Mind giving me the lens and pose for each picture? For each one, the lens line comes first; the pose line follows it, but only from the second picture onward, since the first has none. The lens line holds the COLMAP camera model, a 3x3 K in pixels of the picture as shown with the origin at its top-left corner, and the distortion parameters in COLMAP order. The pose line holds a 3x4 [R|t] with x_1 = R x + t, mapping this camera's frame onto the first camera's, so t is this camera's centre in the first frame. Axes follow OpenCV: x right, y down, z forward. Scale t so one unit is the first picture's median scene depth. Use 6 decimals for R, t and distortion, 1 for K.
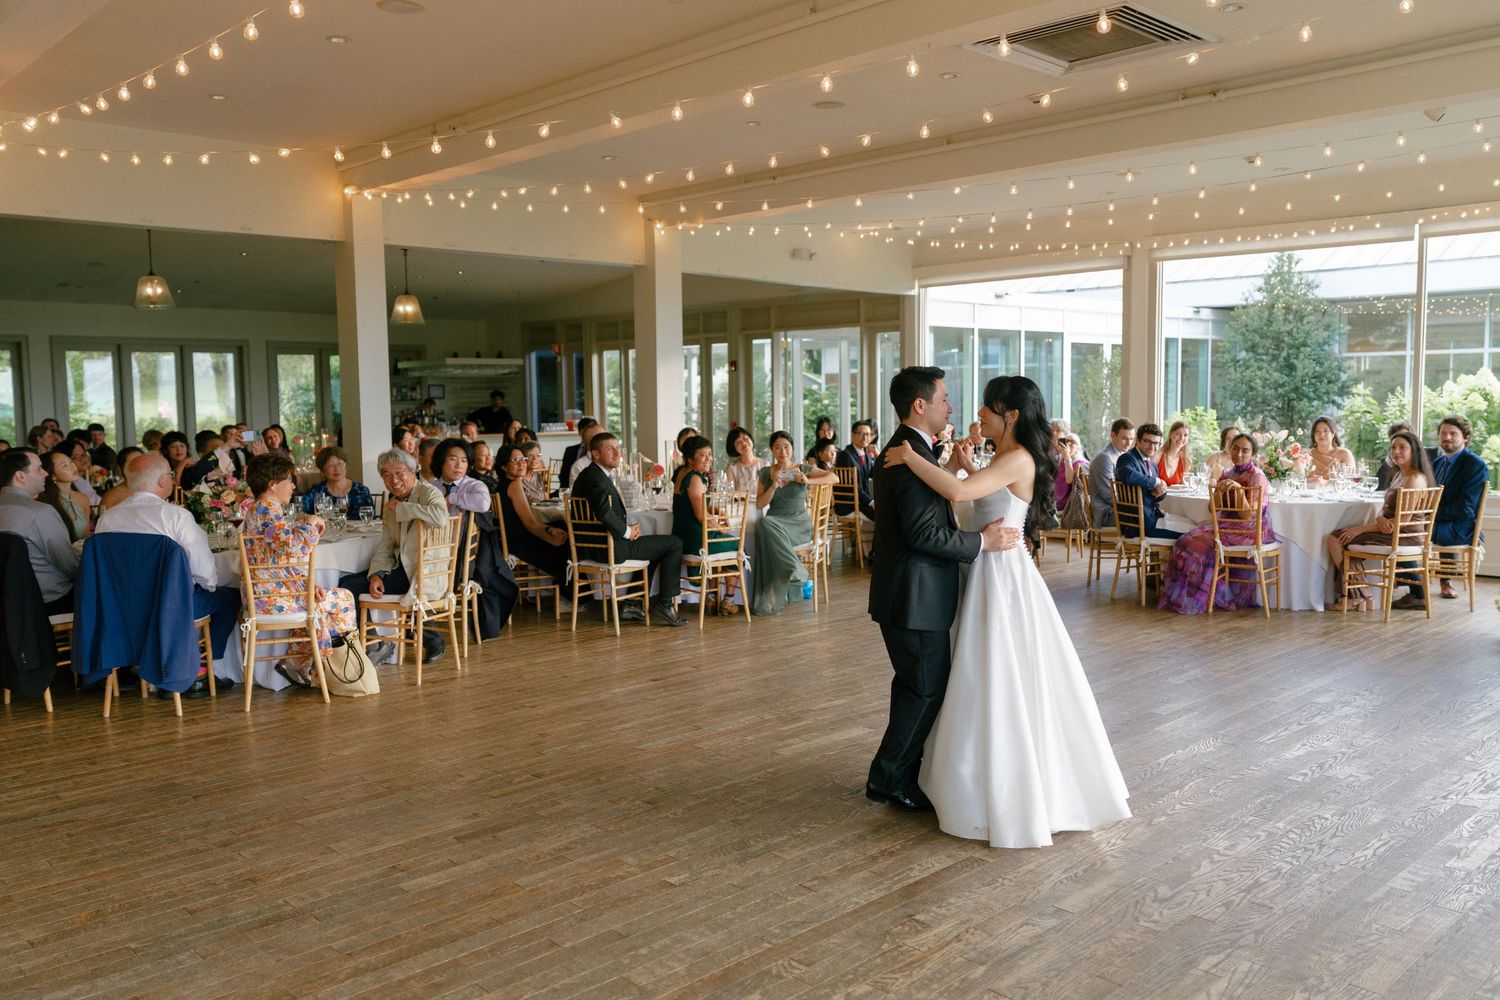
lens RADIAL K [[1204.6, 0, 750.7], [0, 1204.6, 503.4], [0, 0, 1]] dist [-0.012785, -0.001873]
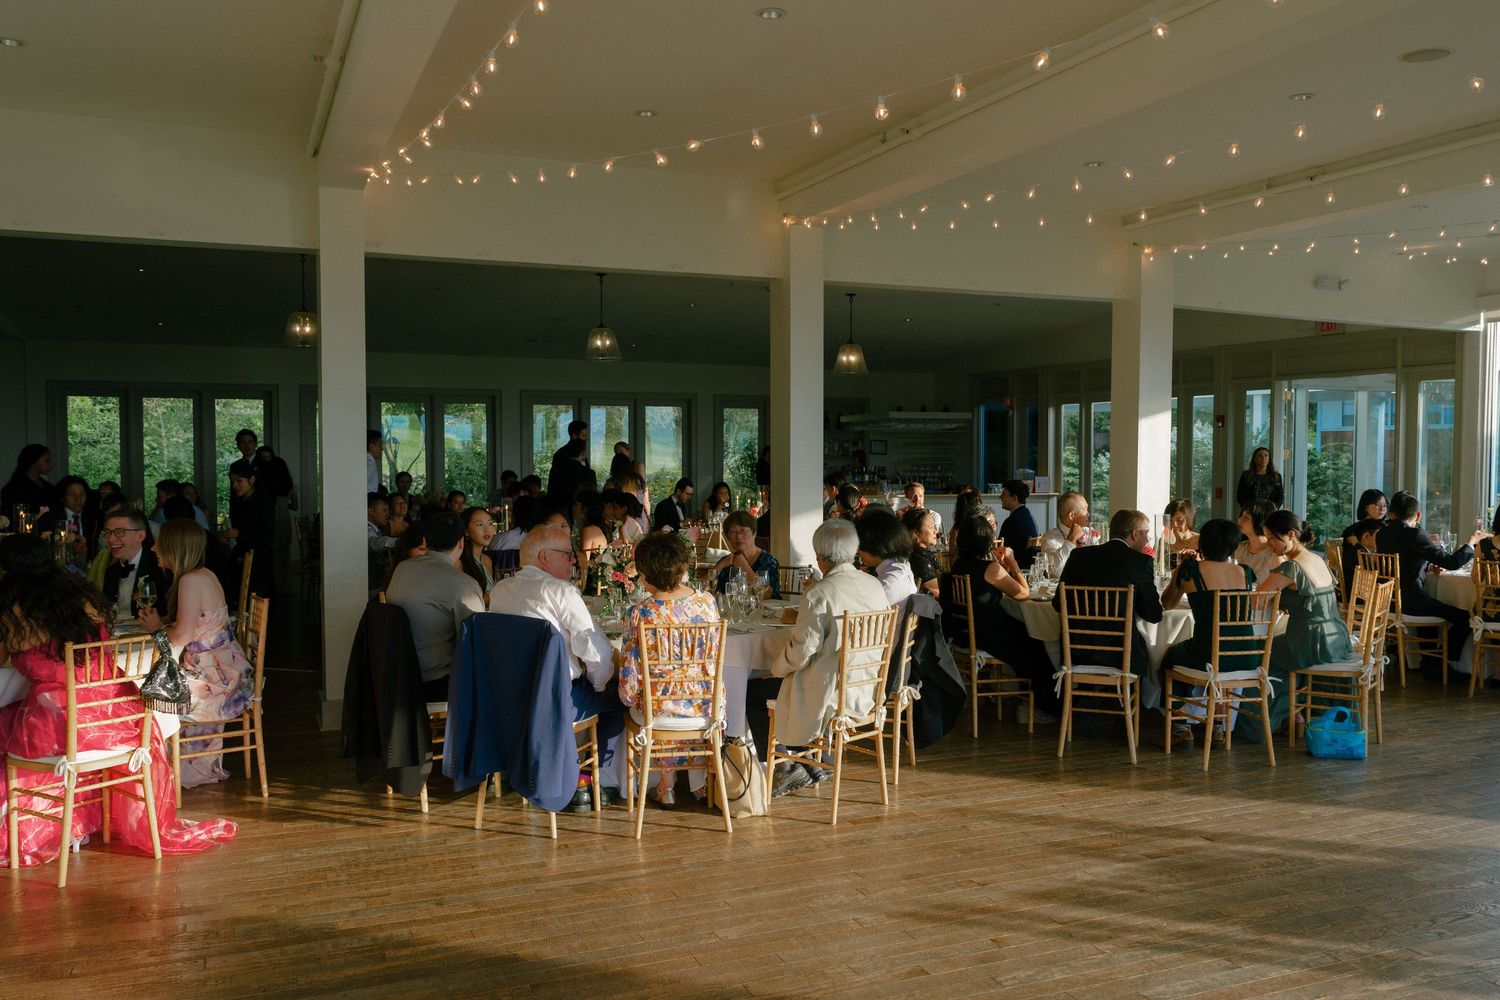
lens RADIAL K [[1204.6, 0, 750.7], [0, 1204.6, 503.4], [0, 0, 1]] dist [-0.012785, -0.001873]
pose [[0.935176, 0.027658, -0.353102, -0.052650], [-0.043687, 0.998341, -0.037505, -0.023812], [0.351479, 0.050500, 0.934833, 0.220625]]
